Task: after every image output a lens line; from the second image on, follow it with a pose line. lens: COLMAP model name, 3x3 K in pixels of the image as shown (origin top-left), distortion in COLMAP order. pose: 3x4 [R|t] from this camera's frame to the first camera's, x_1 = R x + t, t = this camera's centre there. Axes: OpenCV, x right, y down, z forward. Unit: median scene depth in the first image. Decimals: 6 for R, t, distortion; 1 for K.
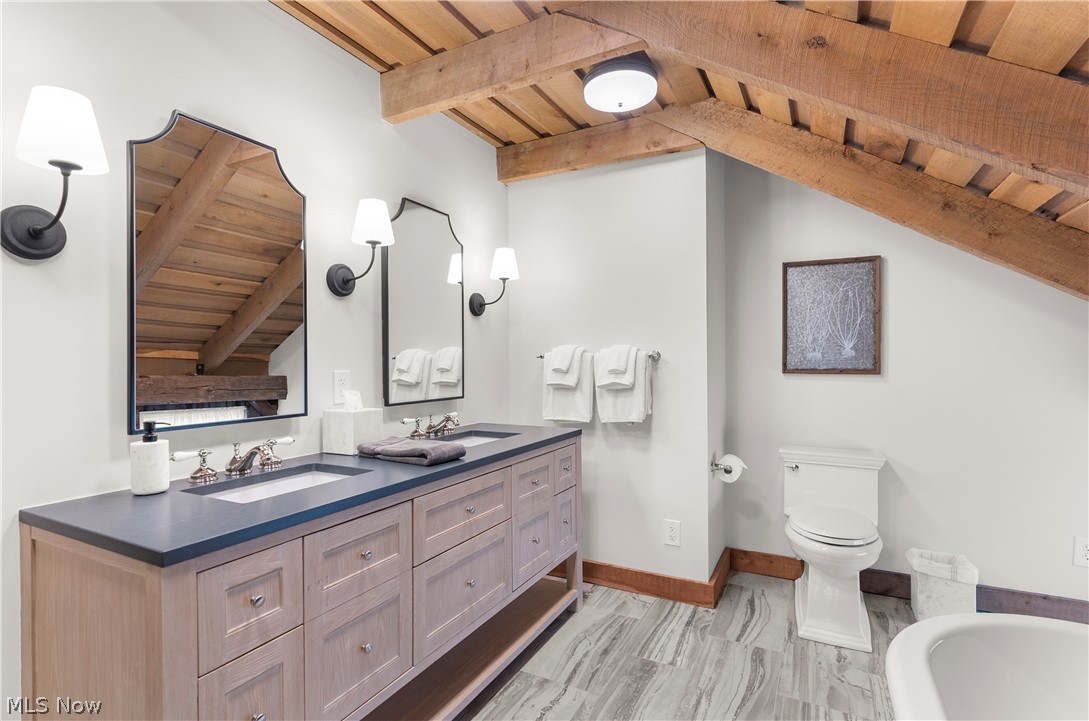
lens RADIAL K [[525.5, 0, 545.0], [0, 525.5, 360.6], [0, 0, 1]] dist [0.000241, -0.000099]
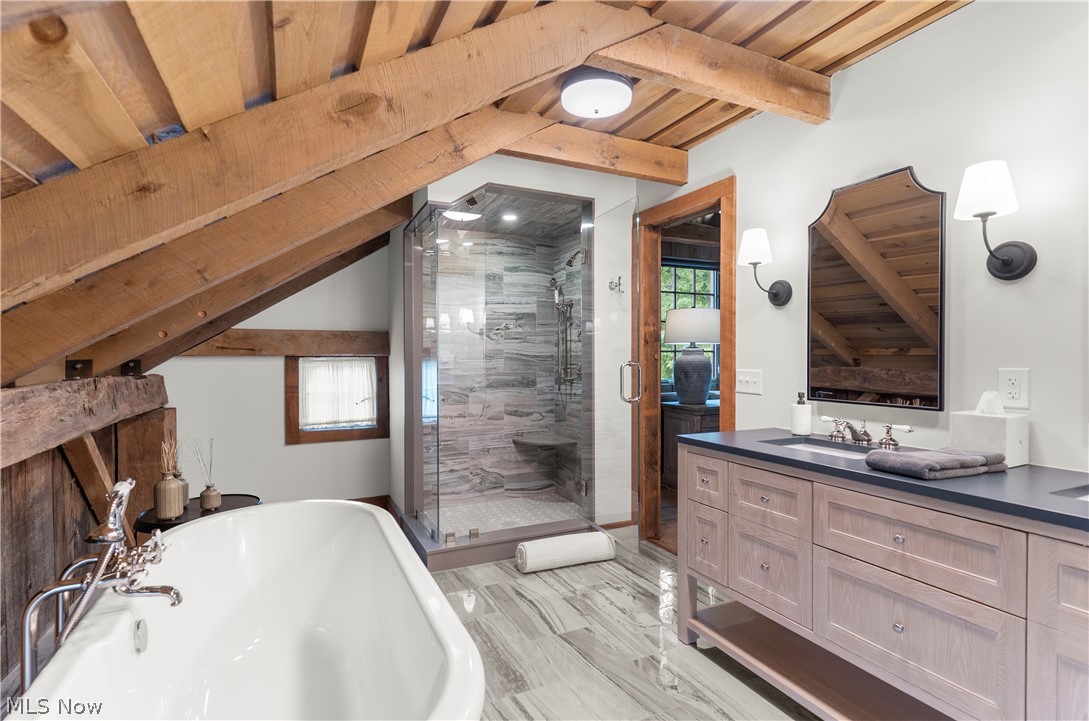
lens RADIAL K [[525.5, 0, 542.3], [0, 525.5, 360.1], [0, 0, 1]] dist [0.000241, -0.000099]
pose [[-0.594579, 0.006838, -0.804008, 0.937090], [-0.001430, 0.999953, 0.009561, -0.002672], [0.804036, 0.006835, -0.594541, 1.145927]]
